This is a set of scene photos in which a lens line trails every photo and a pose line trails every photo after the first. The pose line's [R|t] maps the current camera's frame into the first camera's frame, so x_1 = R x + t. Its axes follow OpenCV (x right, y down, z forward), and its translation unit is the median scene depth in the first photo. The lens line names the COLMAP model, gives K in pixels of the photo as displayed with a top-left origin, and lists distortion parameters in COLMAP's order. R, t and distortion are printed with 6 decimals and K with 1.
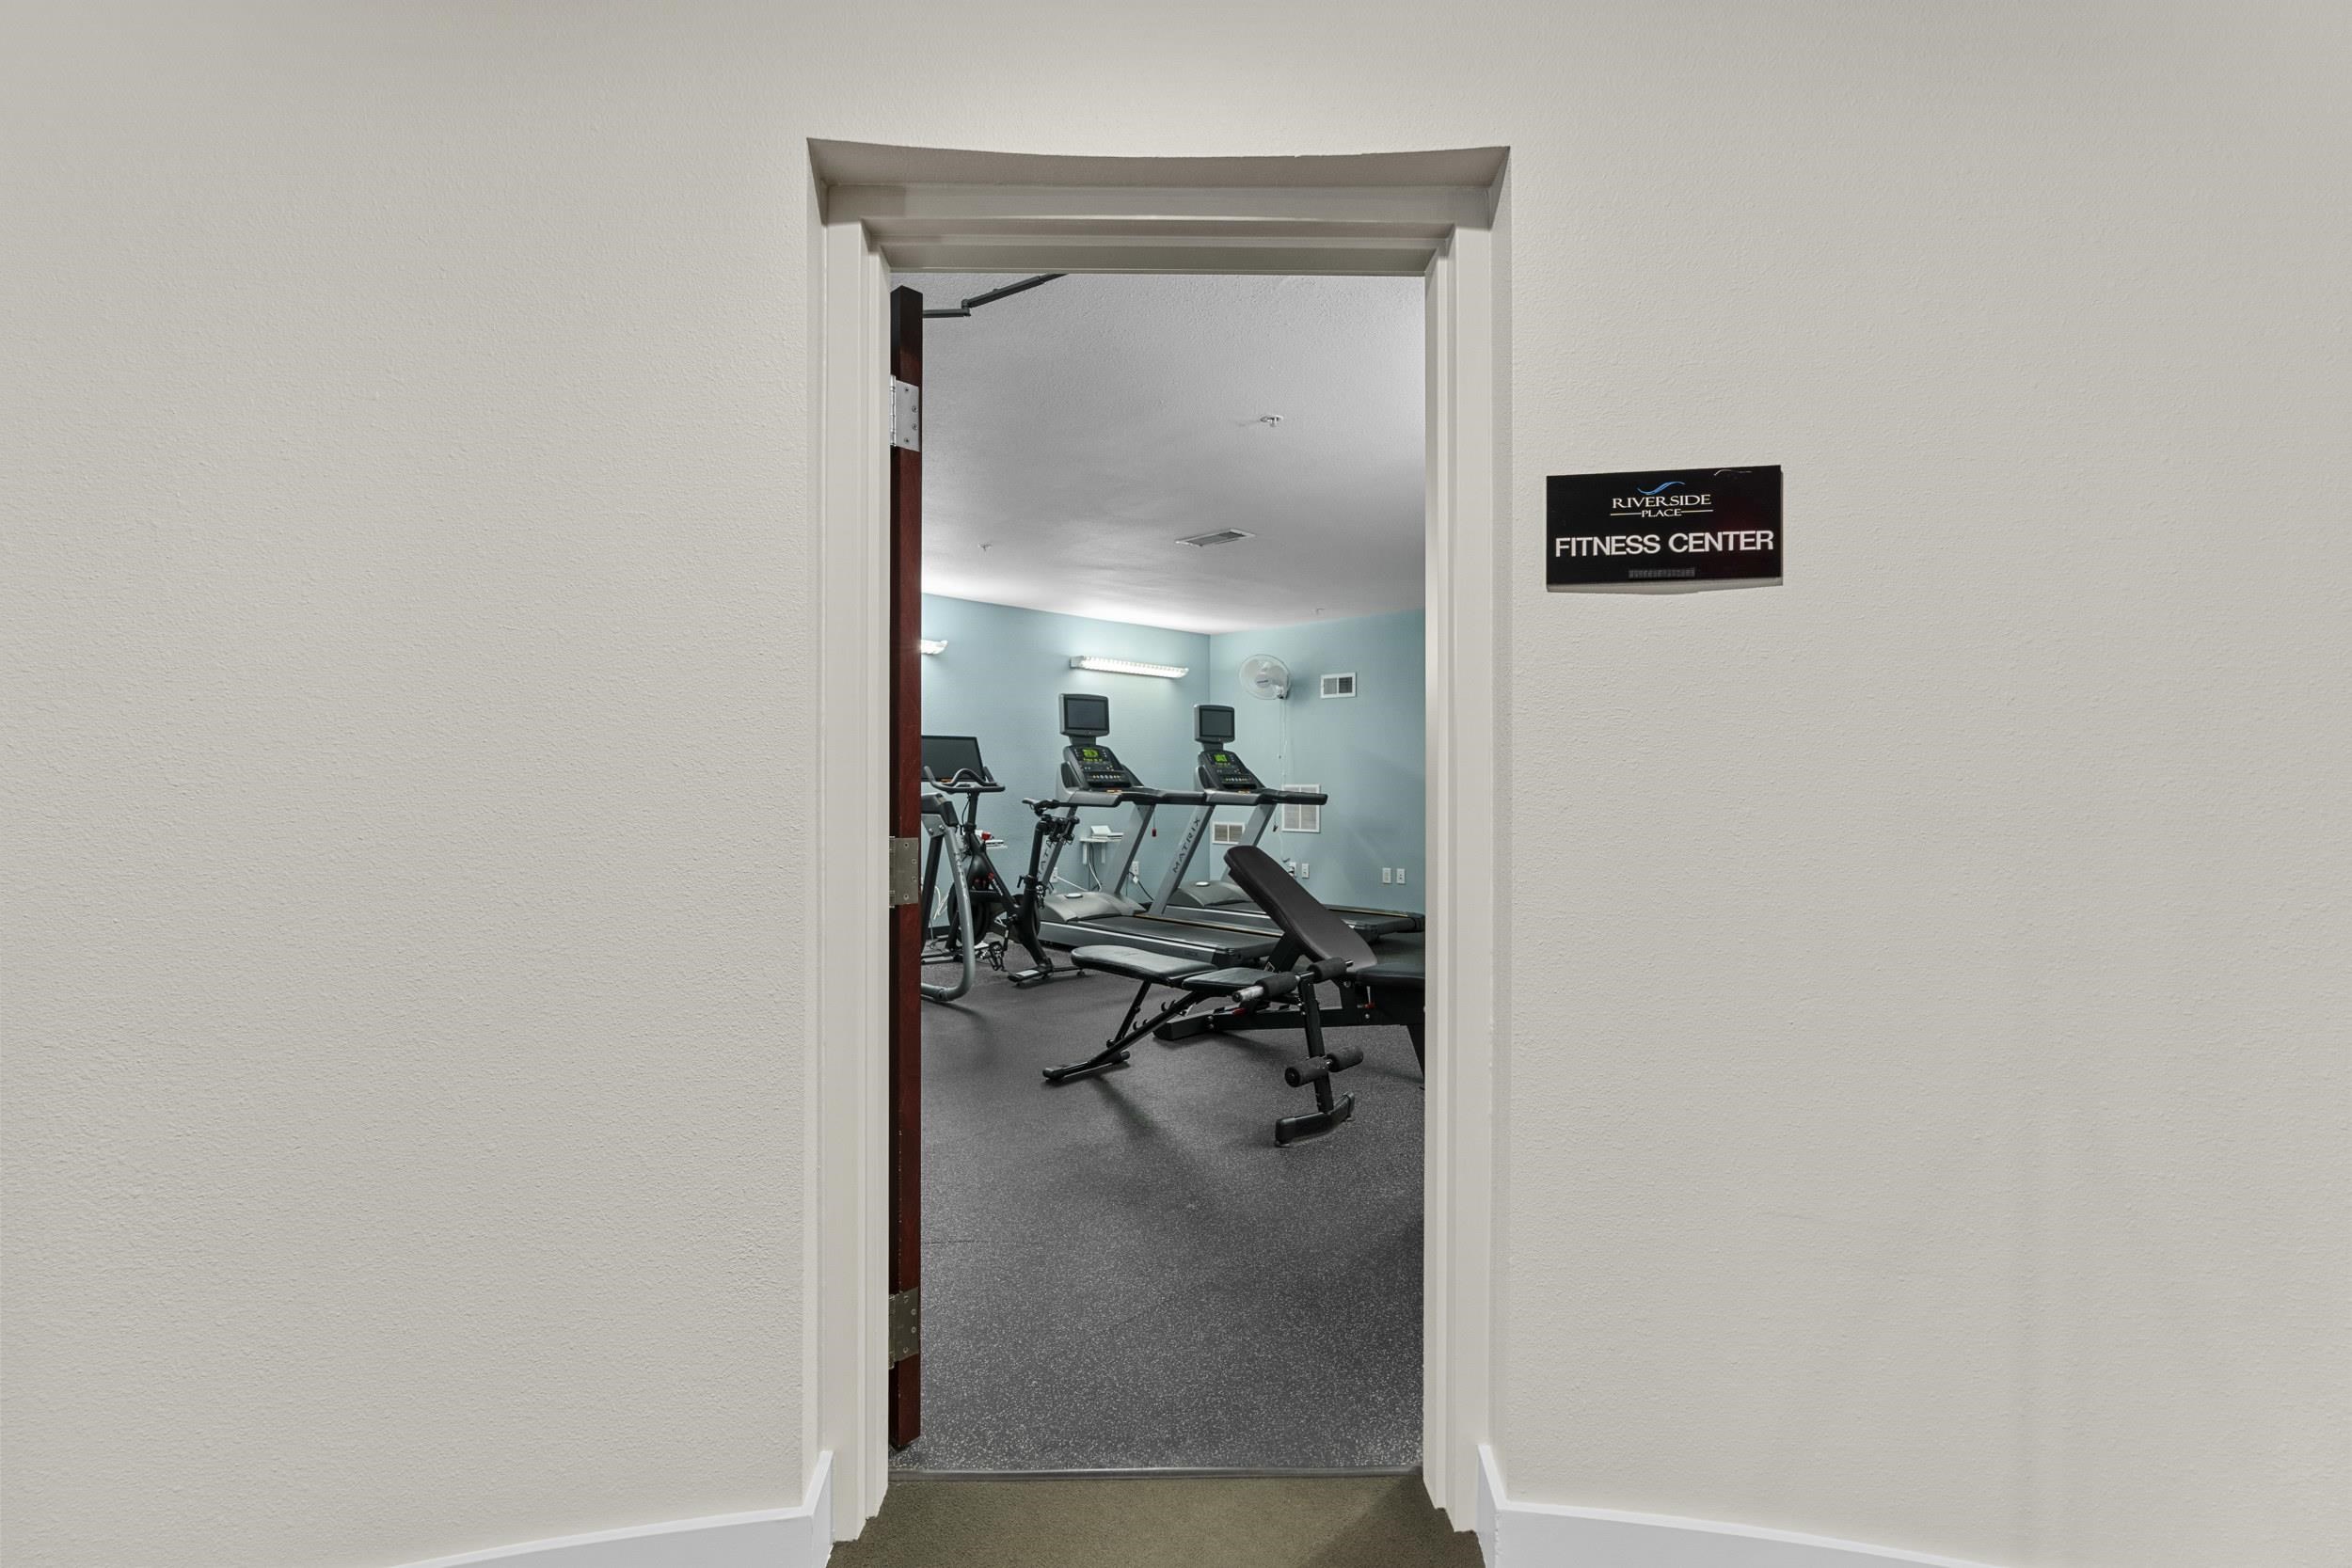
lens RADIAL K [[1070.5, 0, 1161.3], [0, 1070.5, 768.5], [0, 0, 1]] dist [-0.009710, 0.005648]
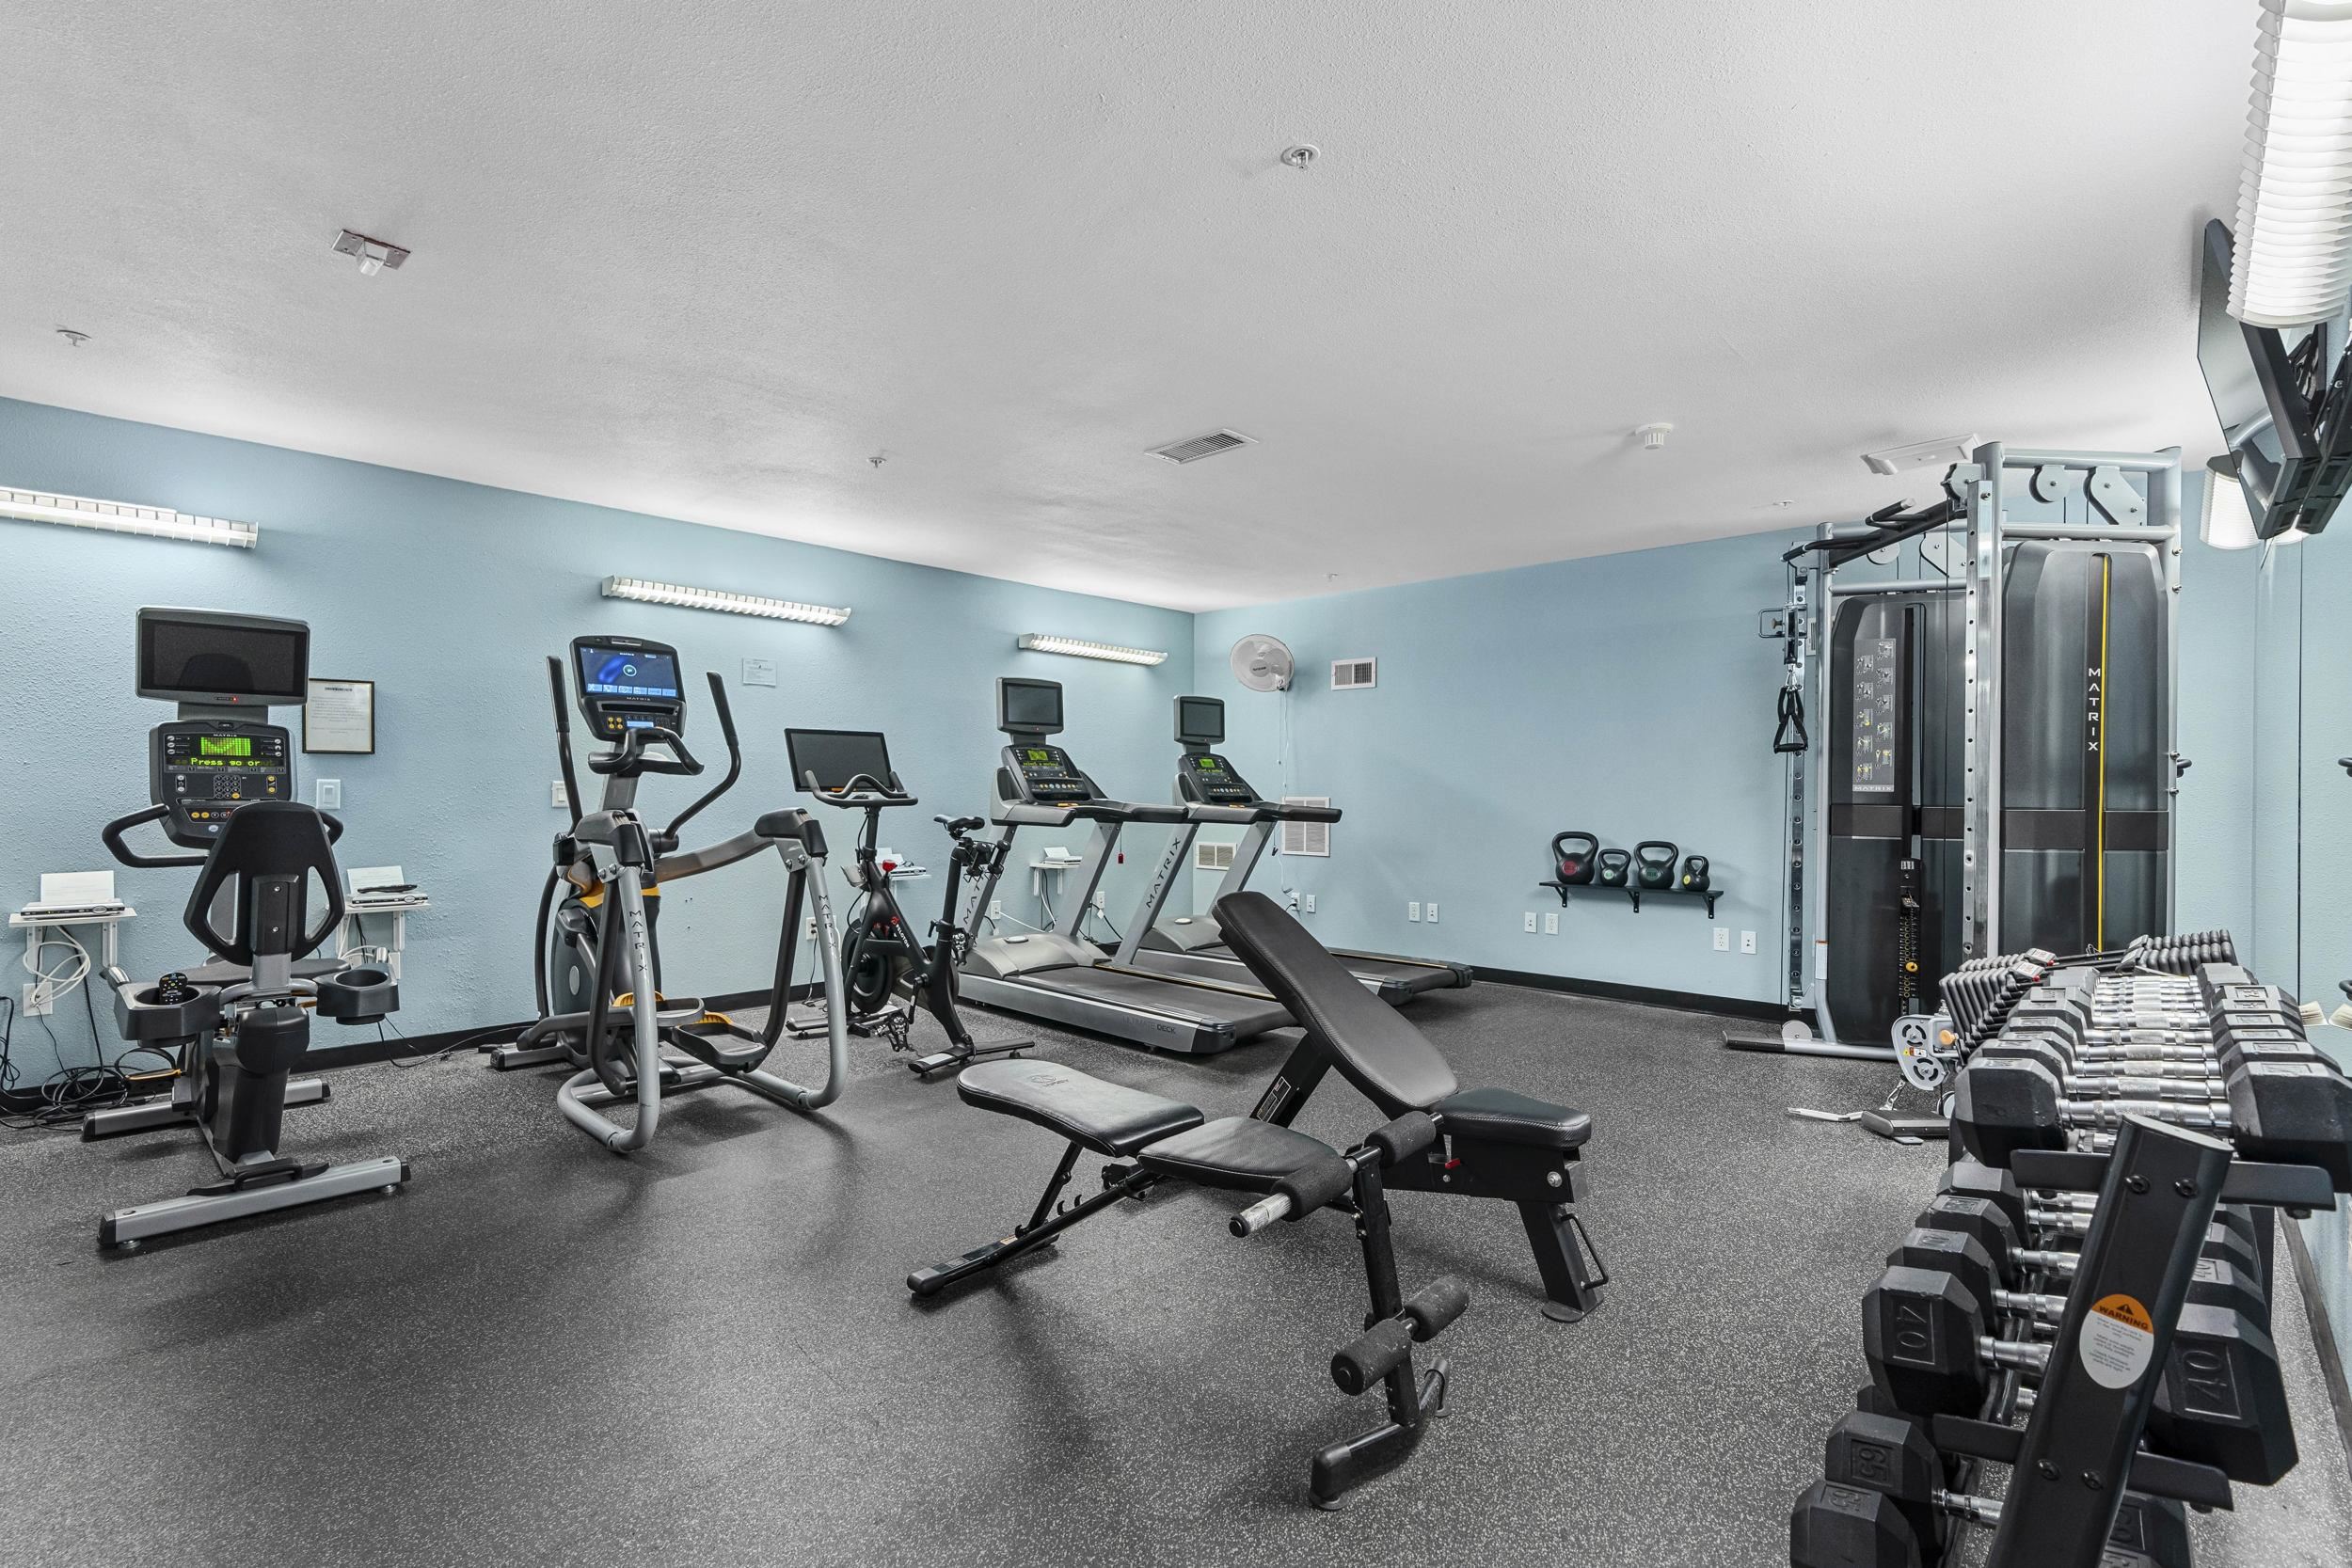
lens RADIAL K [[1070.5, 0, 1161.3], [0, 1070.5, 768.5], [0, 0, 1]] dist [-0.009710, 0.005648]
pose [[0.999899, 0.004581, 0.013477, 0.012408], [-0.004450, 0.999943, -0.009708, 0.002304], [-0.013520, 0.009647, 0.999862, 0.232999]]
